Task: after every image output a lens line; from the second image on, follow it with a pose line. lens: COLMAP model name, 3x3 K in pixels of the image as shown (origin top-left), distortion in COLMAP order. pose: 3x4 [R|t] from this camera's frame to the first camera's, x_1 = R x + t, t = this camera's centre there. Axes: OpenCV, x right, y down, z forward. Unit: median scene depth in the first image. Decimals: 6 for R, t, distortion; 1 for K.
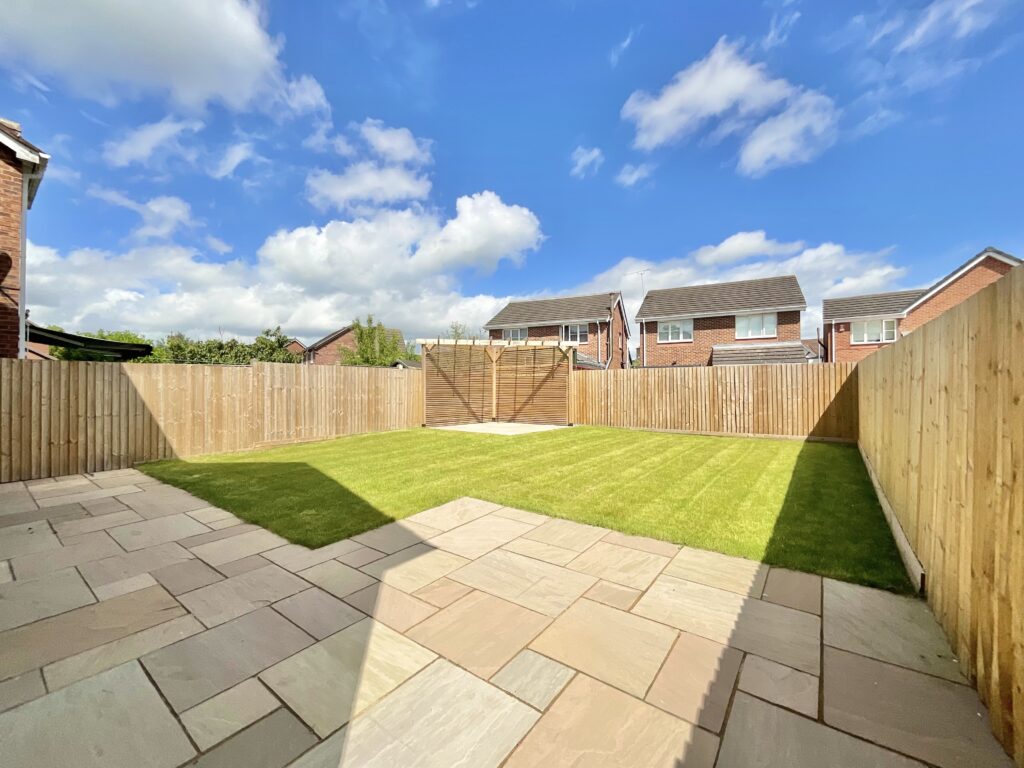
lens RADIAL K [[417.3, 0, 512.0], [0, 417.3, 384.0], [0, 0, 1]] dist [0.001142, 0.000198]
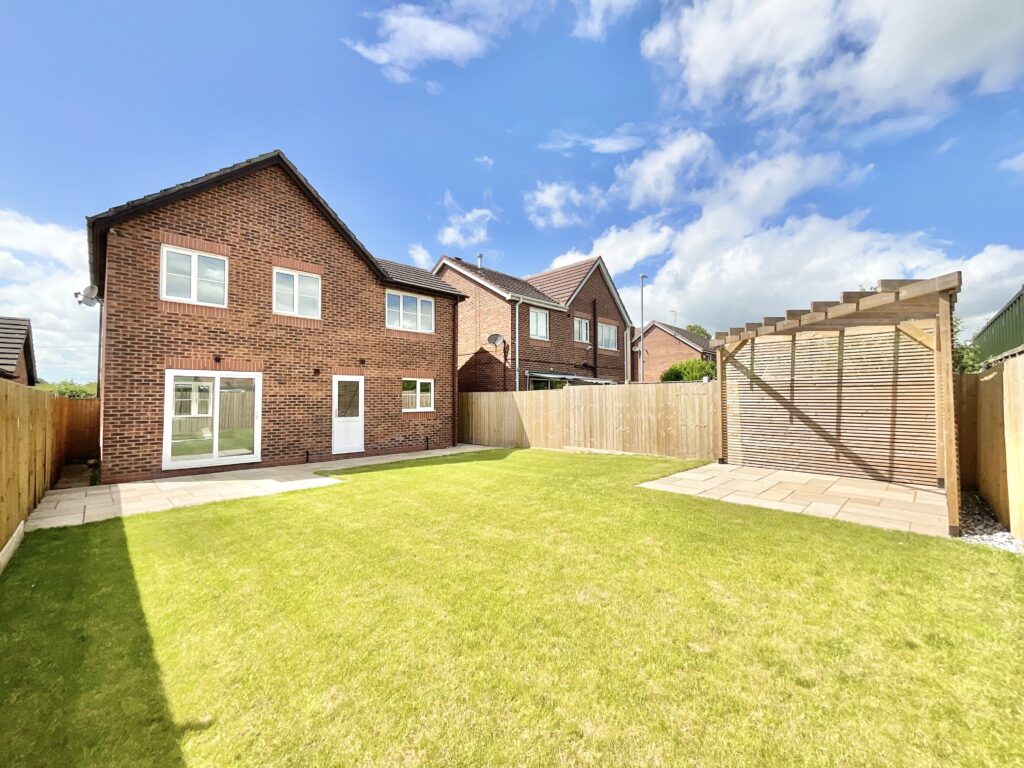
lens RADIAL K [[417.3, 0, 512.0], [0, 417.3, 384.0], [0, 0, 1]] dist [0.001142, 0.000198]
pose [[-0.145067, -0.035232, -0.988794, 0.468200], [0.016963, 0.999130, -0.038089, -0.007999], [0.989276, -0.022298, -0.144343, 0.631566]]
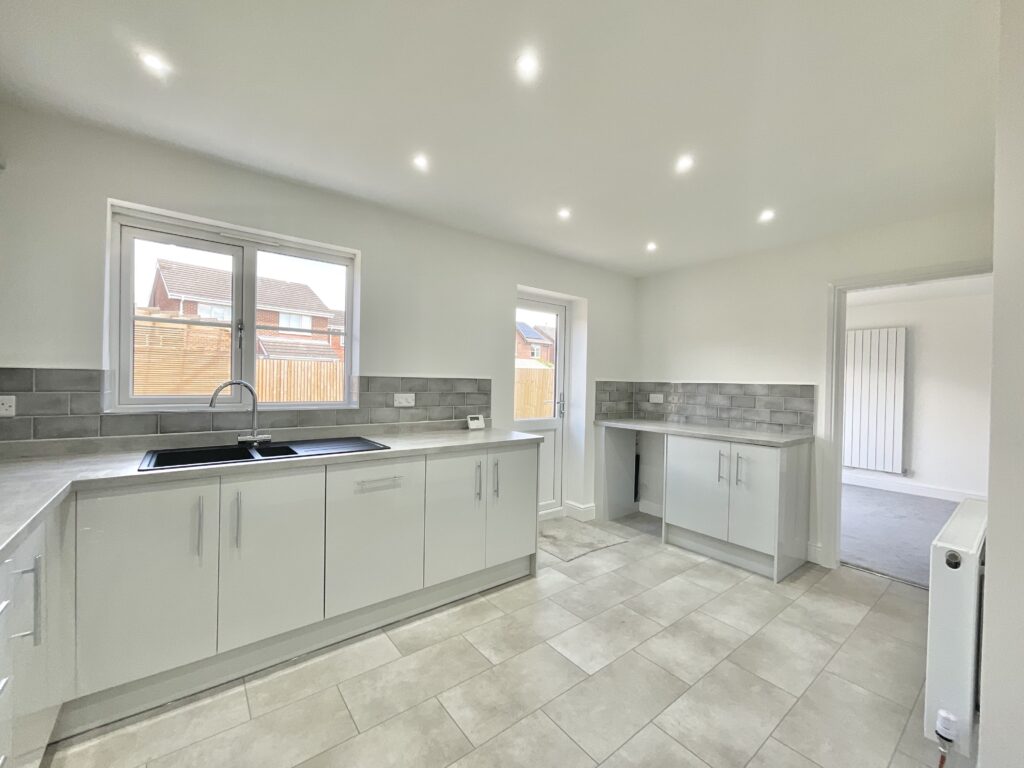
lens RADIAL K [[417.3, 0, 512.0], [0, 417.3, 384.0], [0, 0, 1]] dist [0.001142, 0.000198]
pose [[0.254431, -0.006712, 0.967068, -0.559637], [-0.038034, 0.999133, 0.016941, -0.011950], [-0.966343, -0.041092, 0.253955, 0.148236]]
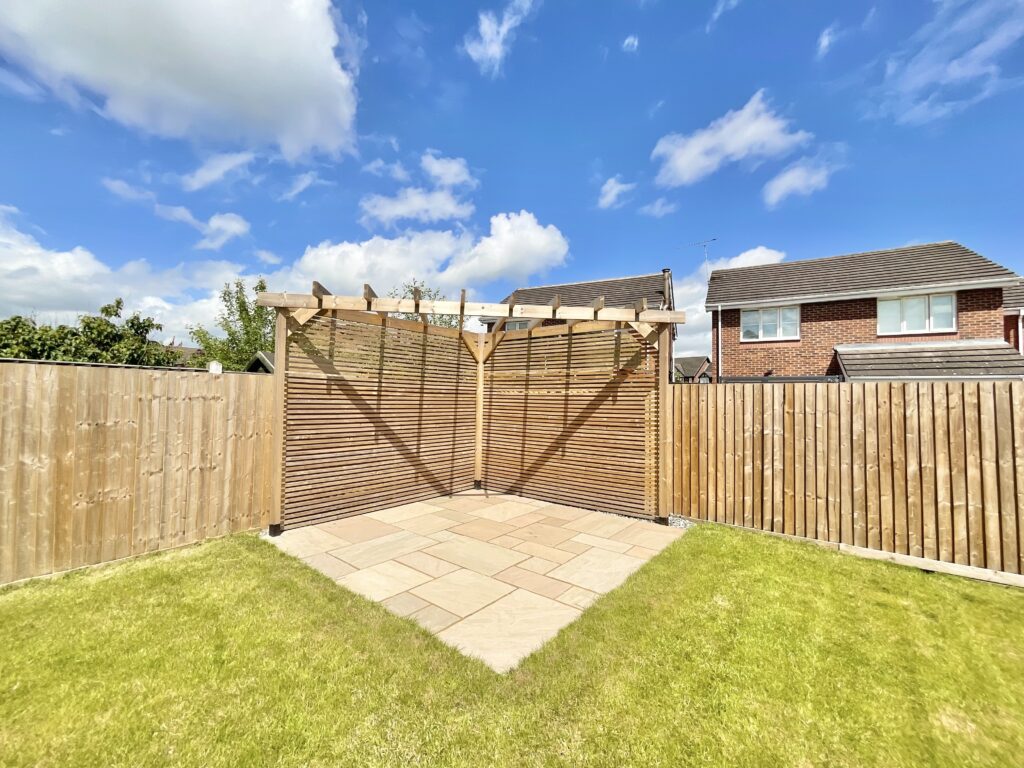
lens RADIAL K [[417.3, 0, 512.0], [0, 417.3, 384.0], [0, 0, 1]] dist [0.001142, 0.000198]
pose [[0.999699, 0.016226, -0.018375, 0.002374], [-0.016598, 0.999657, -0.020261, -0.019630], [0.018040, 0.020560, 0.999626, 0.532562]]
